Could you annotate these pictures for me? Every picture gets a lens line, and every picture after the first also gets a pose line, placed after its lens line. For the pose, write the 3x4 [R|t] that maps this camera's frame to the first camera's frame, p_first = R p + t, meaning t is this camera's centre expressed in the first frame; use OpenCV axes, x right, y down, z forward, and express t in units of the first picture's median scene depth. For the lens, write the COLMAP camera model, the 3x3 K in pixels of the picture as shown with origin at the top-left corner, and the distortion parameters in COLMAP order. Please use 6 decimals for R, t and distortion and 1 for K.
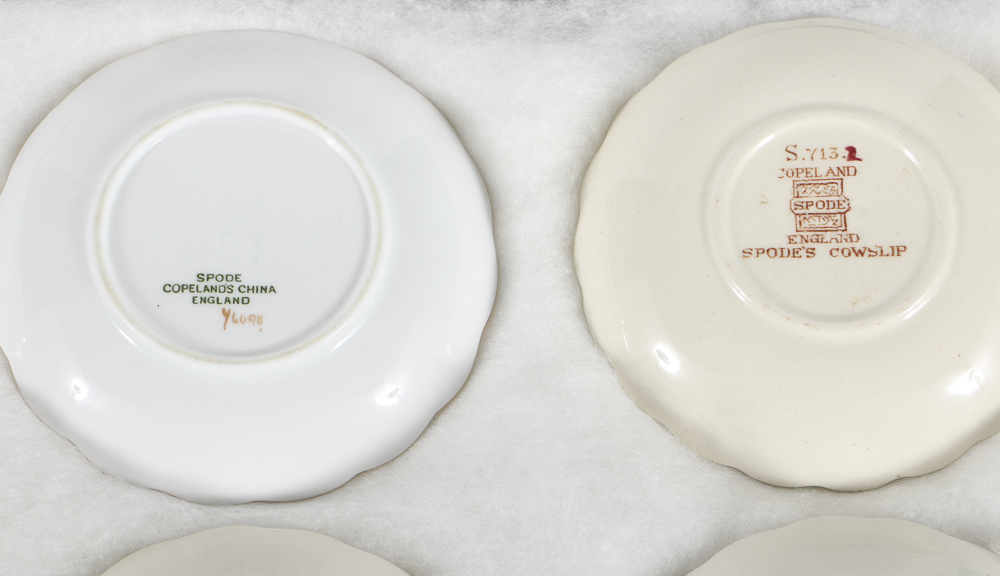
lens RADIAL K [[2152.3, 0, 499.8], [0, 2152.3, 287.8], [0, 0, 1]] dist [0.009233, 0.000000]
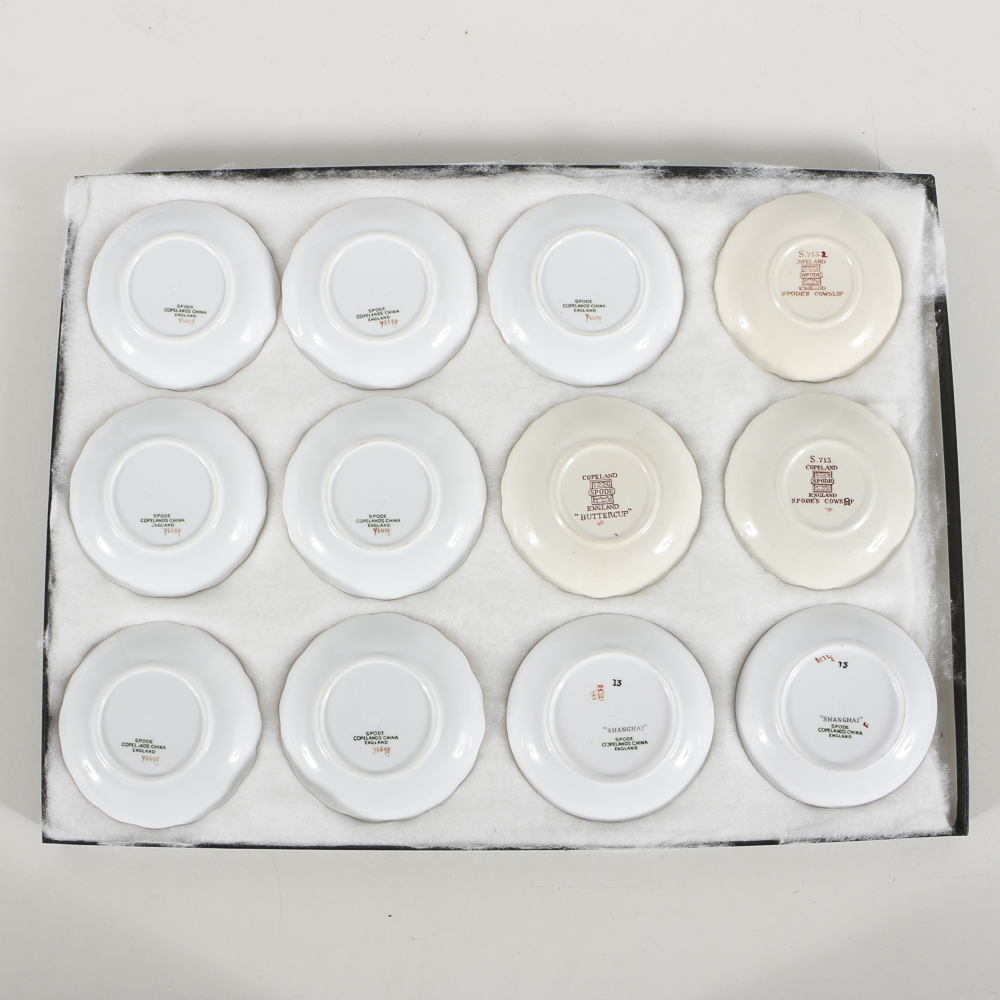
lens RADIAL K [[1154.8, 0, 499.8], [0, 1154.8, 500.6], [0, 0, 1]] dist [-0.141977, 0.000000]
pose [[0.999981, -0.002385, 0.005697, -0.239126], [0.000587, 0.954931, 0.296827, -0.186559], [-0.006148, -0.296818, 0.954914, -0.400629]]
